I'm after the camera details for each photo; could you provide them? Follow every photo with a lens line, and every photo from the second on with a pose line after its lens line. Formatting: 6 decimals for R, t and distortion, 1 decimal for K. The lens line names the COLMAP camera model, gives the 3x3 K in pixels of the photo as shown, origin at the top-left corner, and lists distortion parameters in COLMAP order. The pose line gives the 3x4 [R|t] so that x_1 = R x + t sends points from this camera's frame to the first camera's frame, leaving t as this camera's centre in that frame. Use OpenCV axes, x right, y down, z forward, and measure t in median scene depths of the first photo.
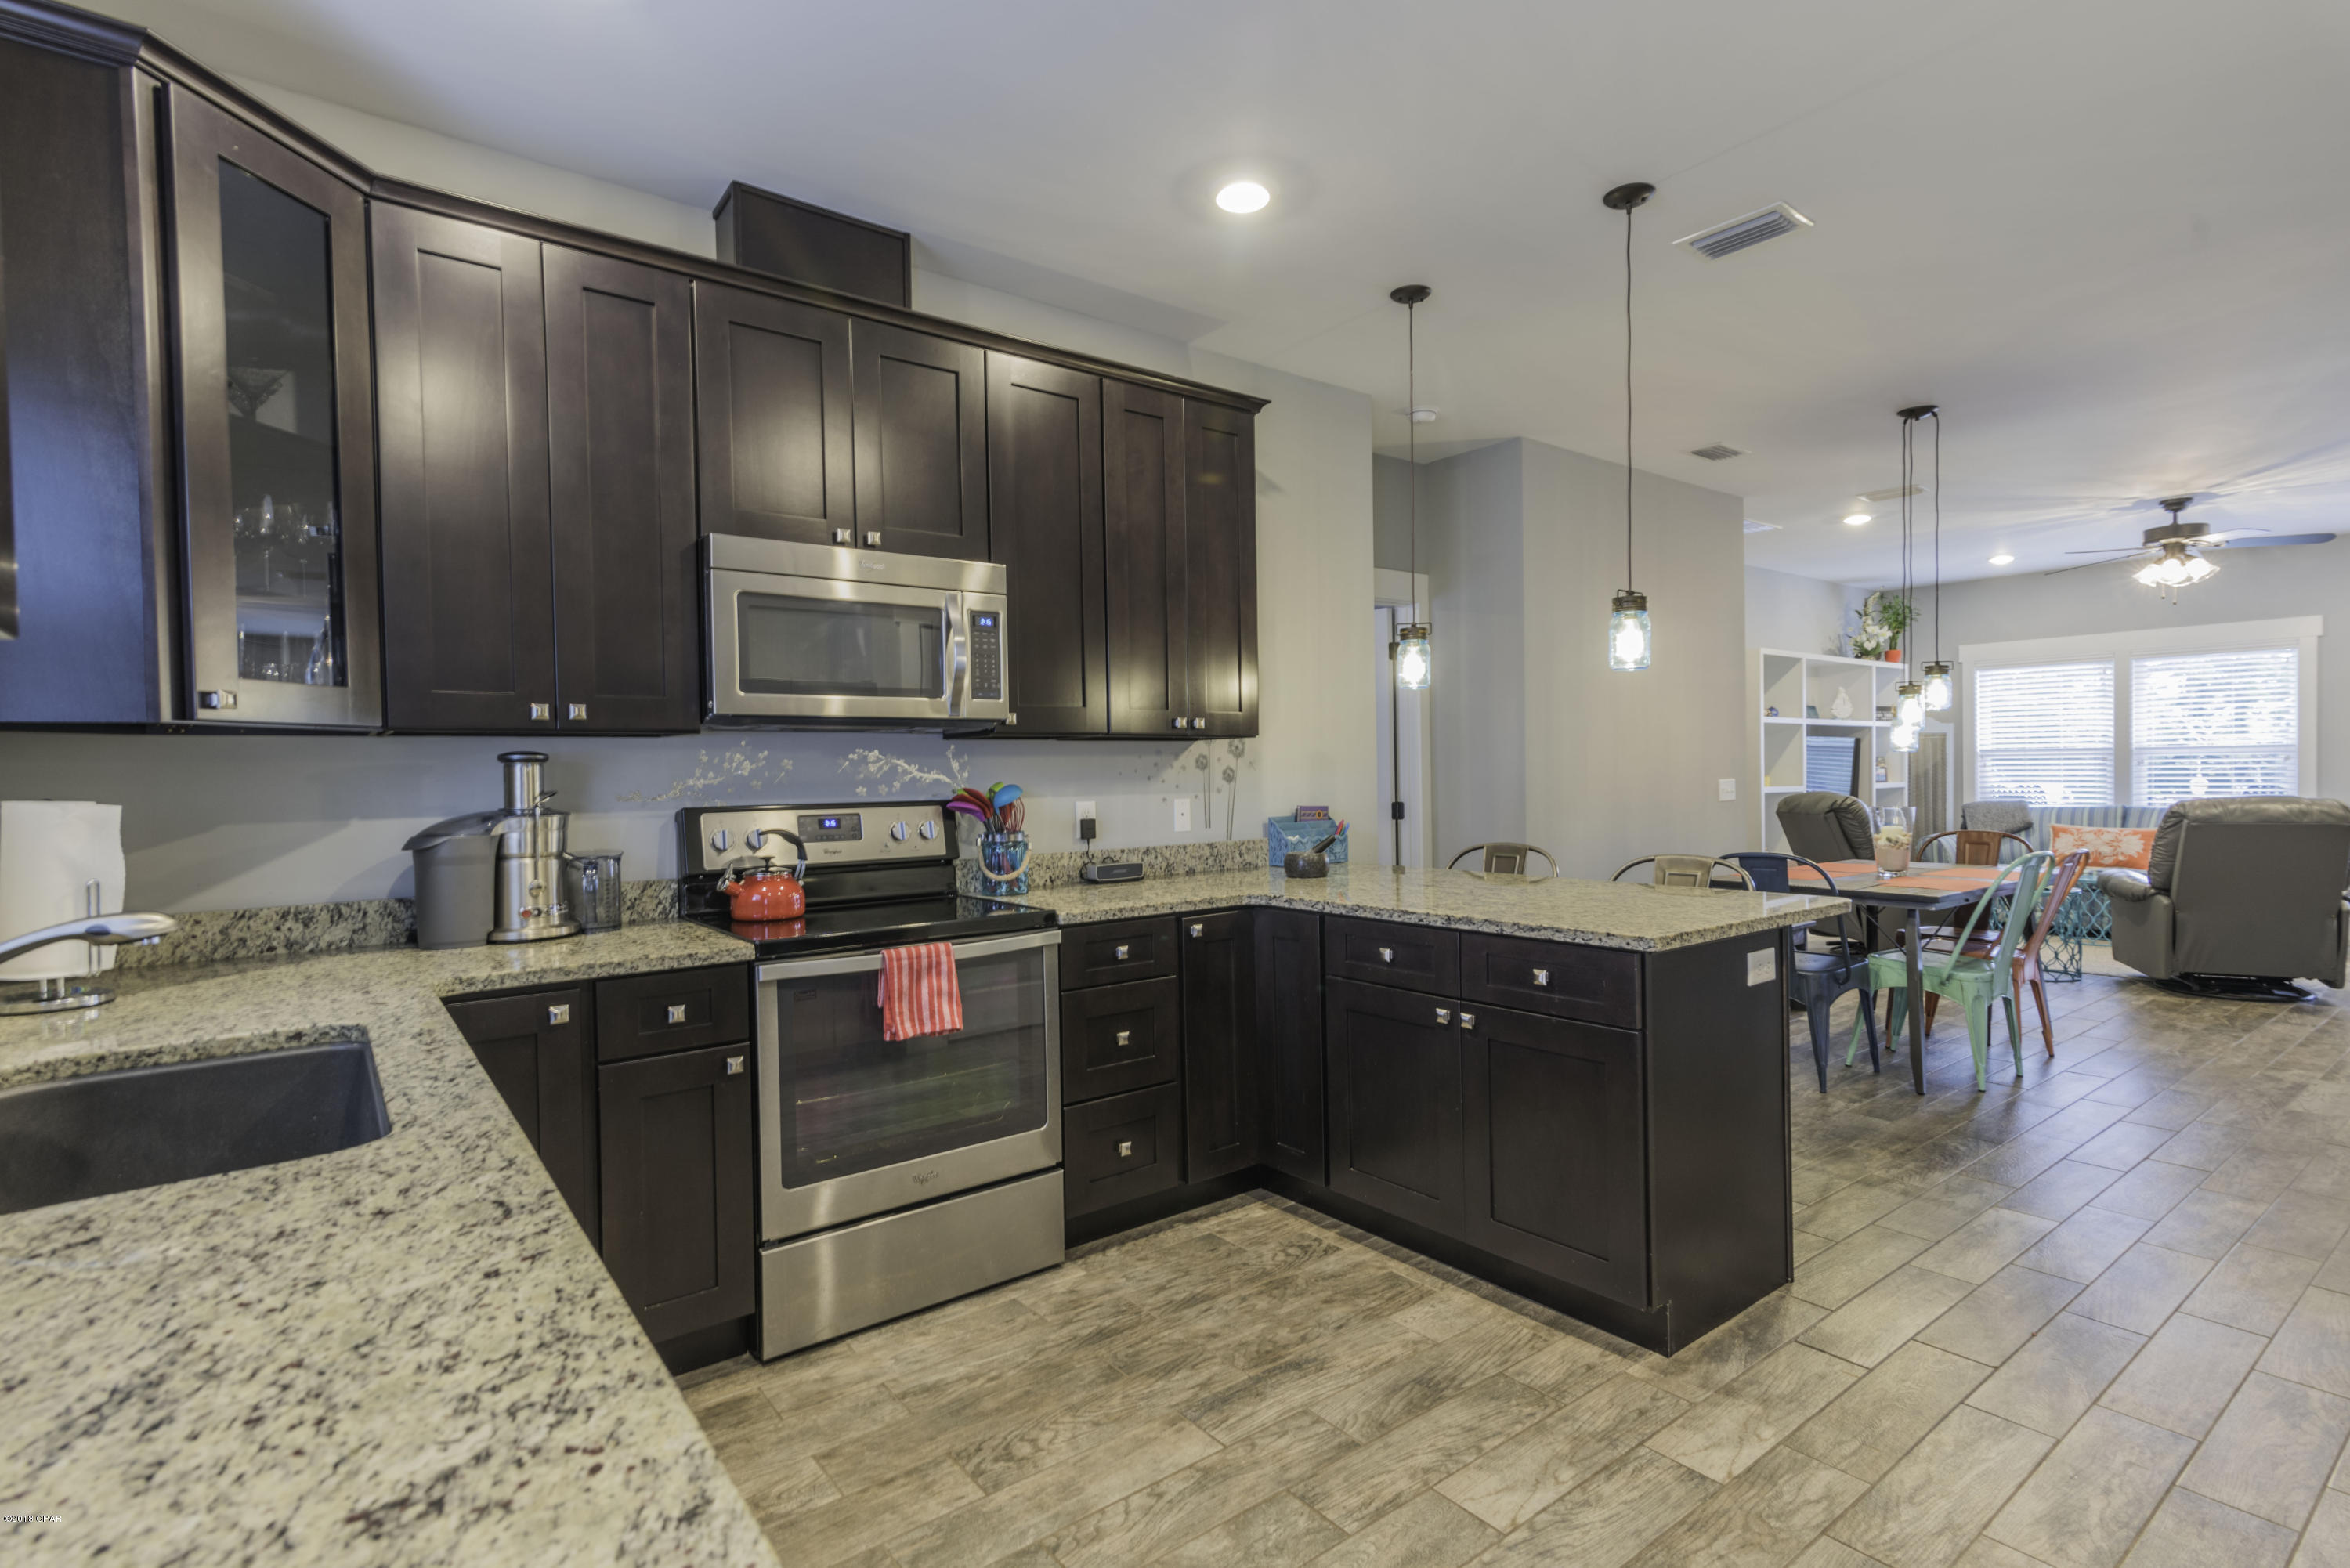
lens RADIAL K [[1133.5, 0, 1178.0], [0, 1133.5, 783.7], [0, 0, 1]] dist [0.018523, 0.000833]
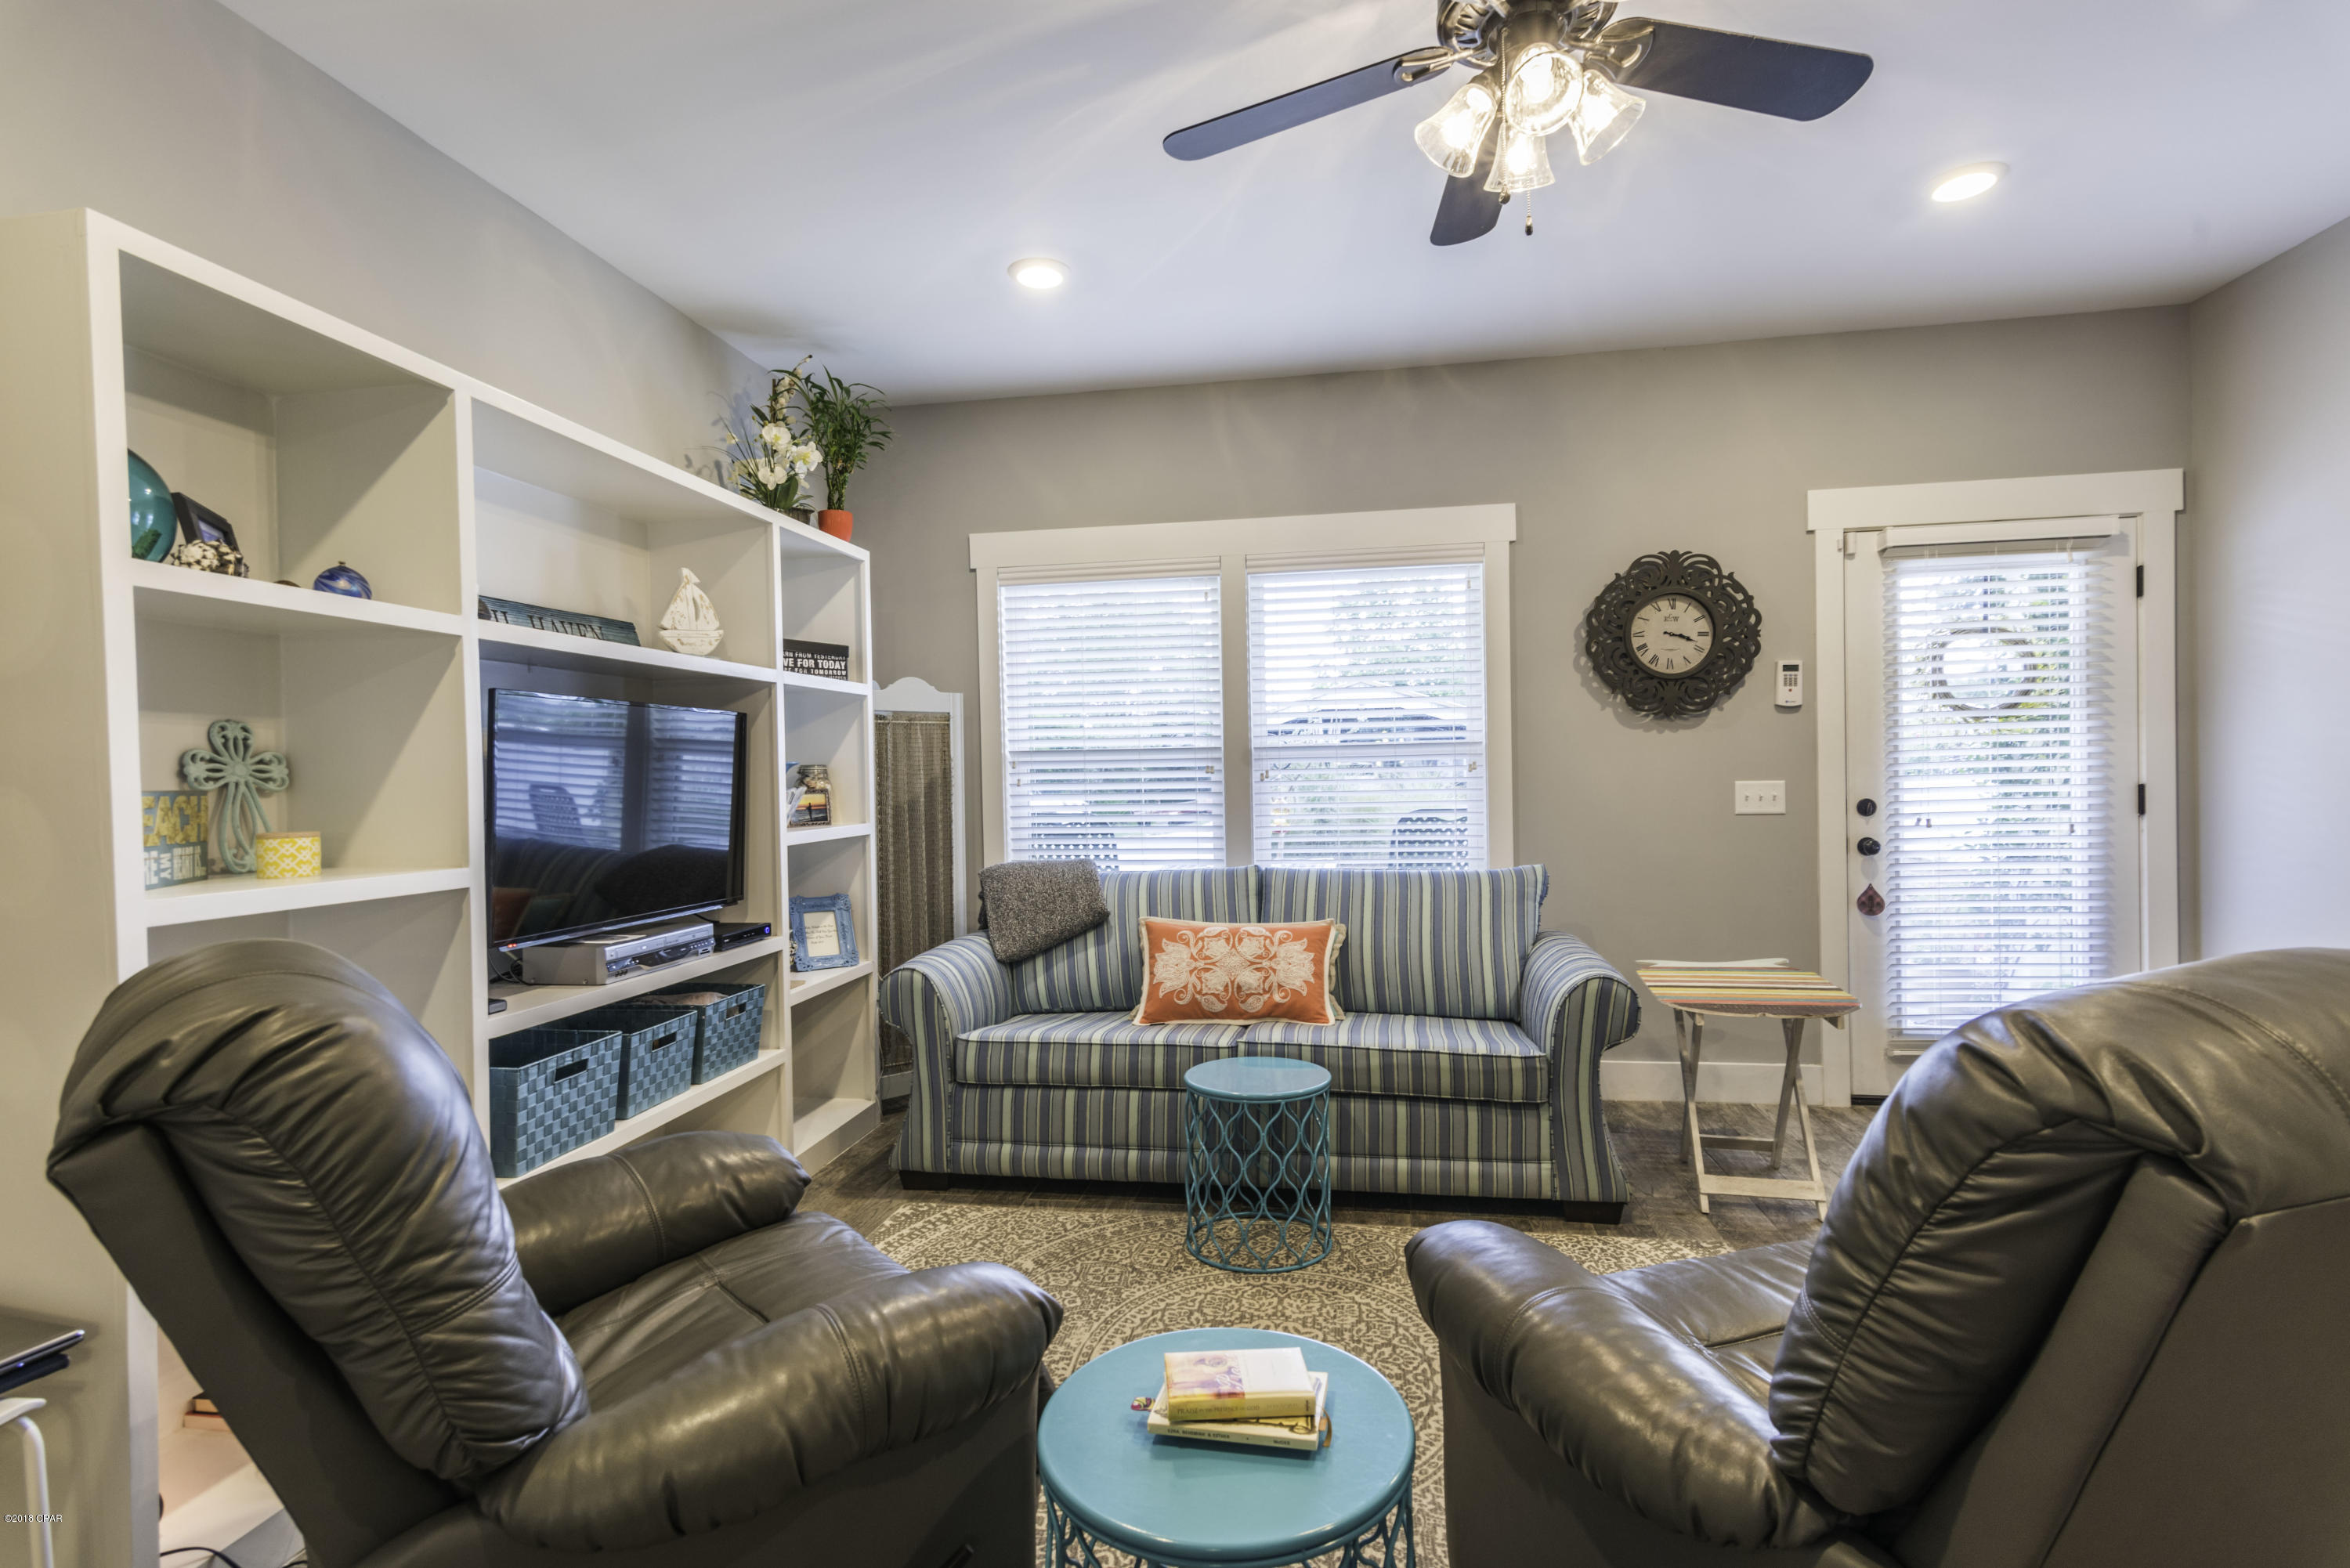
lens RADIAL K [[1143.8, 0, 1175.0], [0, 1143.8, 784.0], [0, 0, 1]] dist [0.018307, 0.000707]
pose [[0.729514, -0.005273, 0.683945, 0.446291], [0.017336, 0.999792, -0.010783, -0.010045], [-0.683746, 0.019723, 0.729454, 0.635244]]
